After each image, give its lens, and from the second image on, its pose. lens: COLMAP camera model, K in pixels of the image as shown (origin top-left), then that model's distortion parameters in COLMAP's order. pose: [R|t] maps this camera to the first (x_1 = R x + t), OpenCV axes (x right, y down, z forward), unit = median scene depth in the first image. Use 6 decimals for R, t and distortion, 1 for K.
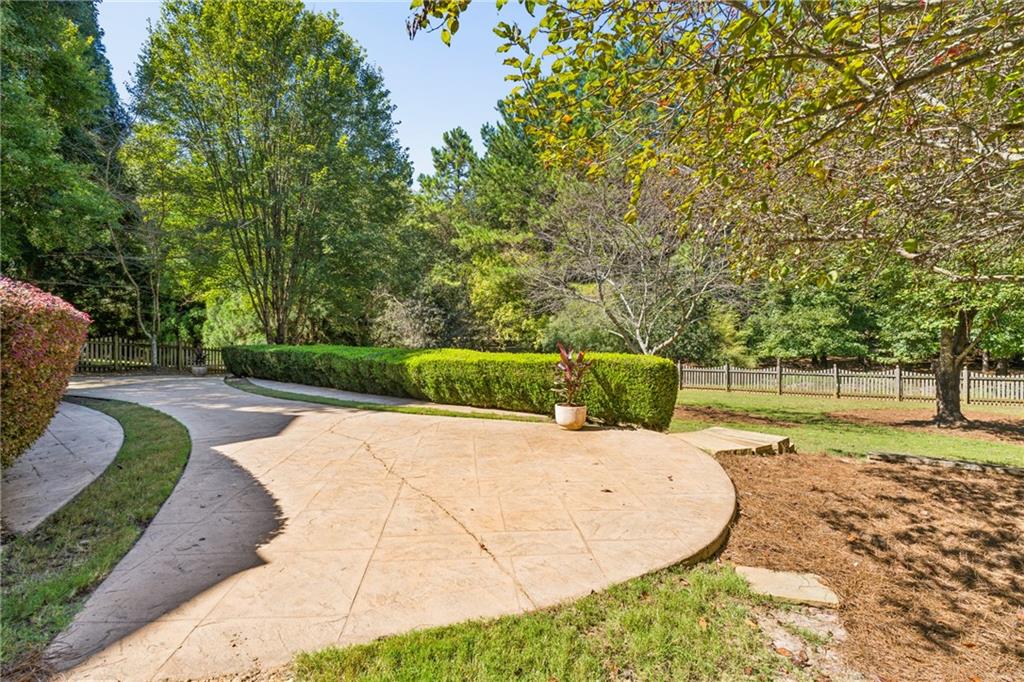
lens RADIAL K [[447.4, 0, 514.8], [0, 447.4, 340.6], [0, 0, 1]] dist [-0.001416, -0.000059]
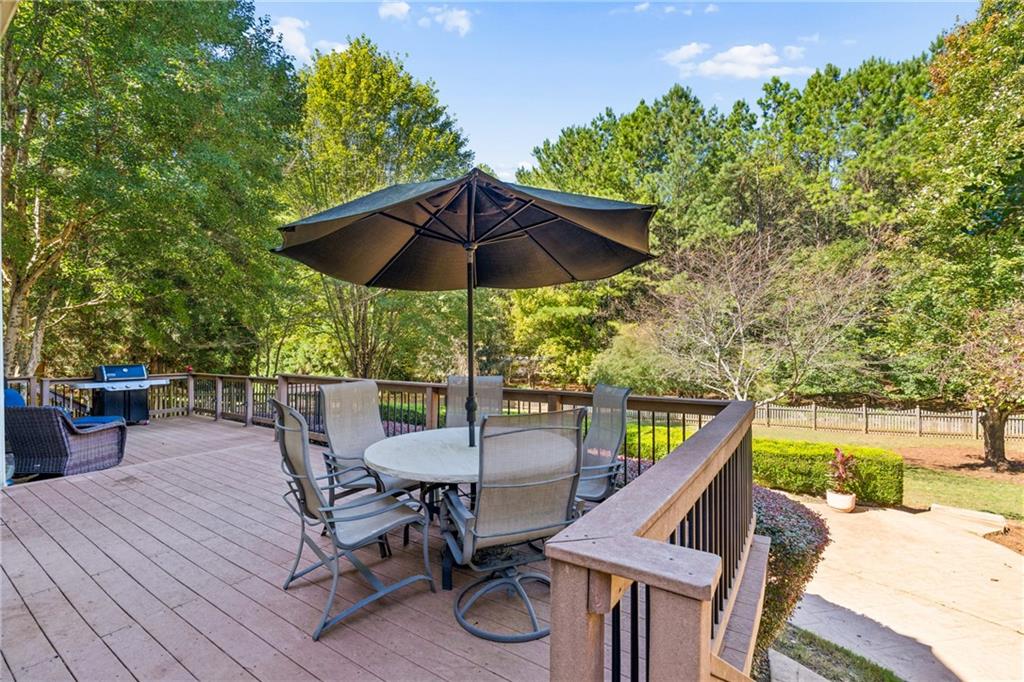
lens RADIAL K [[447.4, 0, 507.2], [0, 447.4, 345.3], [0, 0, 1]] dist [-0.001416, -0.000059]
pose [[0.996200, 0.001209, 0.087090, -0.277522], [-0.000299, 0.999945, -0.010460, -0.078068], [-0.087098, 0.010394, 0.996146, -0.067165]]
